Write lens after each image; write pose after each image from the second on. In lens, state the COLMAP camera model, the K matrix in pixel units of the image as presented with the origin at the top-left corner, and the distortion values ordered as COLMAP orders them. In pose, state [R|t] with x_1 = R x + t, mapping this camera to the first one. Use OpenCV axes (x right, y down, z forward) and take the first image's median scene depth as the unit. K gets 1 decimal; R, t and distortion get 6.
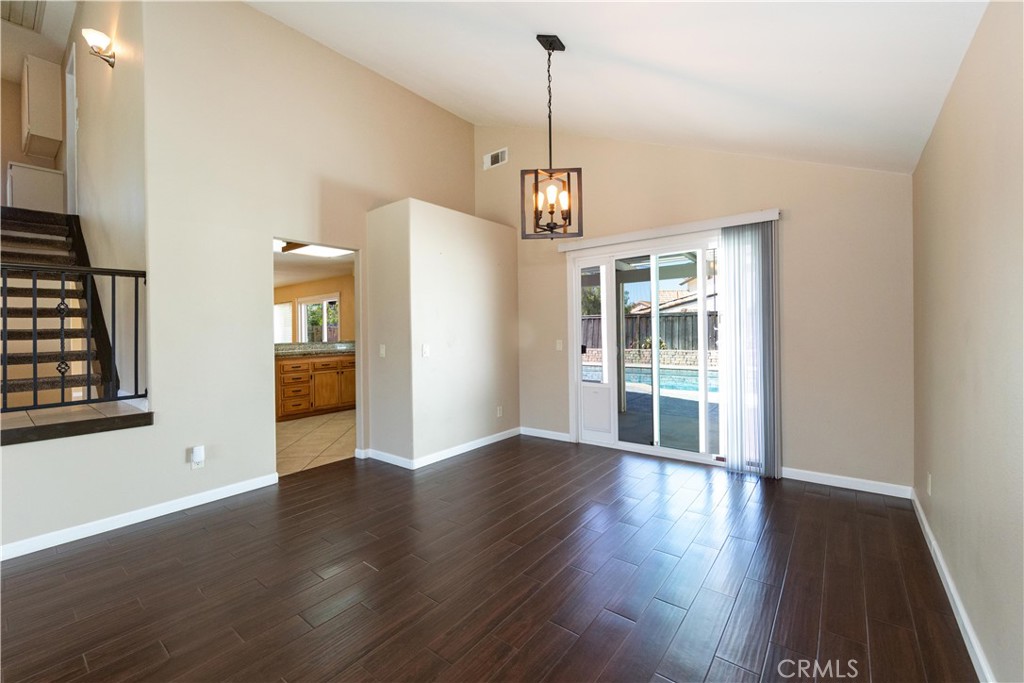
lens RADIAL K [[414.0, 0, 517.7], [0, 414.0, 327.6], [0, 0, 1]] dist [-0.007479, 0.000160]
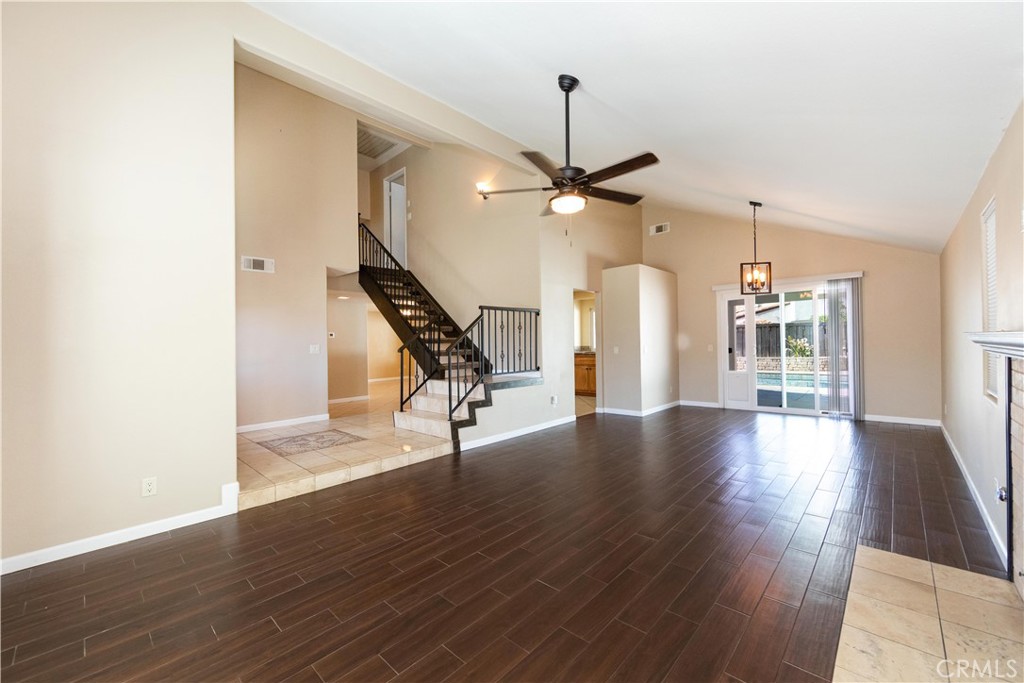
lens RADIAL K [[414.0, 0, 509.9], [0, 414.0, 337.6], [0, 0, 1]] dist [-0.007479, 0.000160]
pose [[0.996186, -0.002276, -0.087227, -0.636400], [0.001871, 0.999987, -0.004726, 0.009746], [0.087237, 0.004545, 0.996177, -0.790678]]
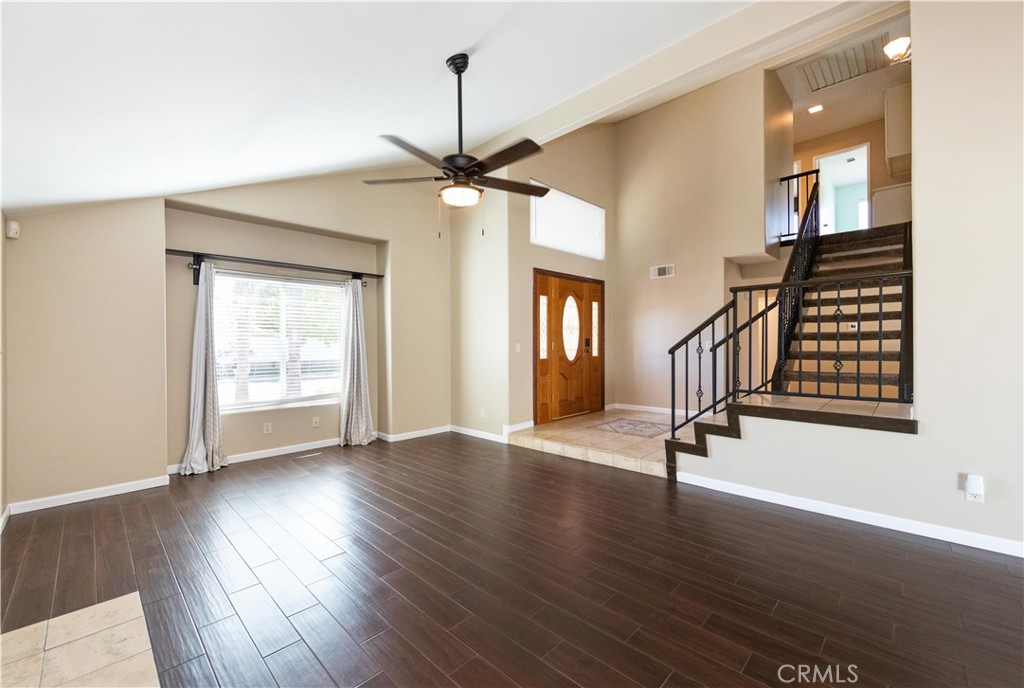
lens RADIAL K [[414.0, 0, 514.4], [0, 414.0, 336.0], [0, 0, 1]] dist [-0.007479, 0.000160]
pose [[-0.108493, 0.003513, -0.994091, 0.127601], [0.018033, 0.999836, 0.001566, -0.003481], [0.993934, -0.017757, -0.108538, 0.193656]]
